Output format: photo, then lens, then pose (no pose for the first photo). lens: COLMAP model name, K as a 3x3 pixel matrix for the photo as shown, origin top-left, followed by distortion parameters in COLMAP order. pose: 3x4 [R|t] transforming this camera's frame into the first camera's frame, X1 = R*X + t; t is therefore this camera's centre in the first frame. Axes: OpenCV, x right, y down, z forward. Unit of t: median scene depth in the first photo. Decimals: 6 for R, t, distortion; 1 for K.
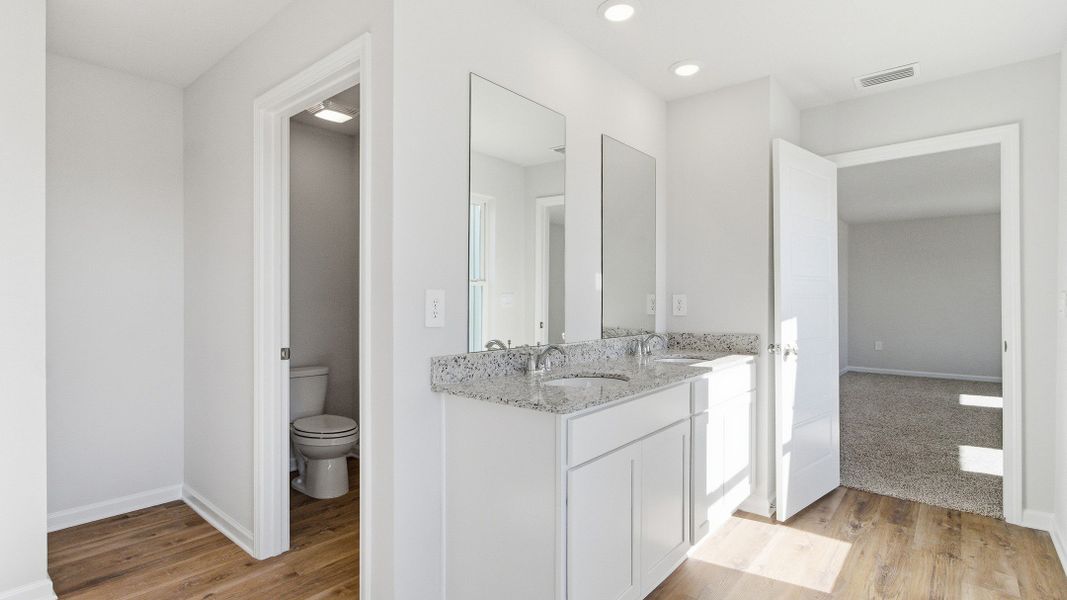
lens RADIAL K [[503.5, 0, 531.8], [0, 503.5, 303.9], [0, 0, 1]] dist [-0.004859, 0.003732]
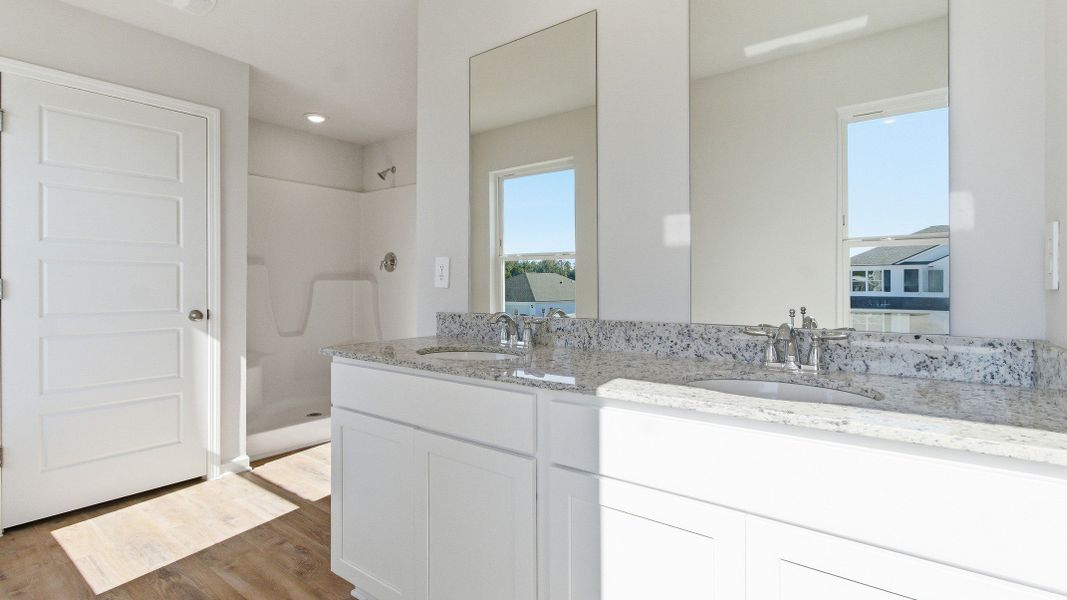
lens RADIAL K [[503.5, 0, 540.5], [0, 503.5, 280.2], [0, 0, 1]] dist [-0.004859, 0.003732]
pose [[0.053918, -0.014179, -0.998445, 0.951915], [-0.008412, 0.999857, -0.014653, 0.040308], [0.998510, 0.009189, 0.053791, 1.069066]]
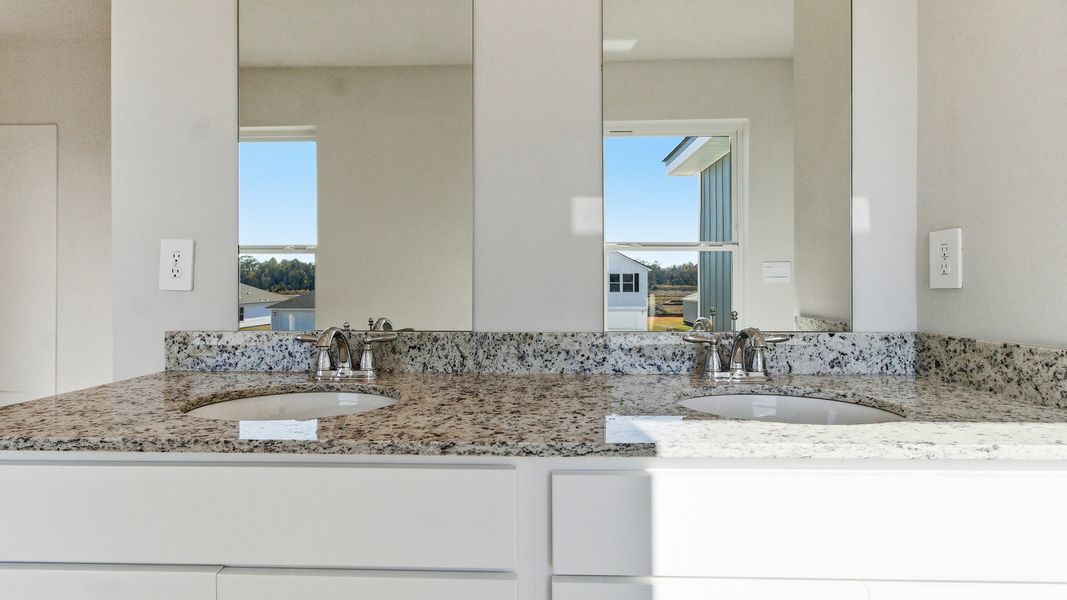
lens RADIAL K [[503.5, 0, 539.1], [0, 503.5, 285.6], [0, 0, 1]] dist [-0.004859, 0.003732]
pose [[0.608543, -0.007168, -0.793489, 0.645941], [-0.001904, 0.999943, -0.010494, 0.041857], [0.793519, 0.007897, 0.608495, 0.887201]]
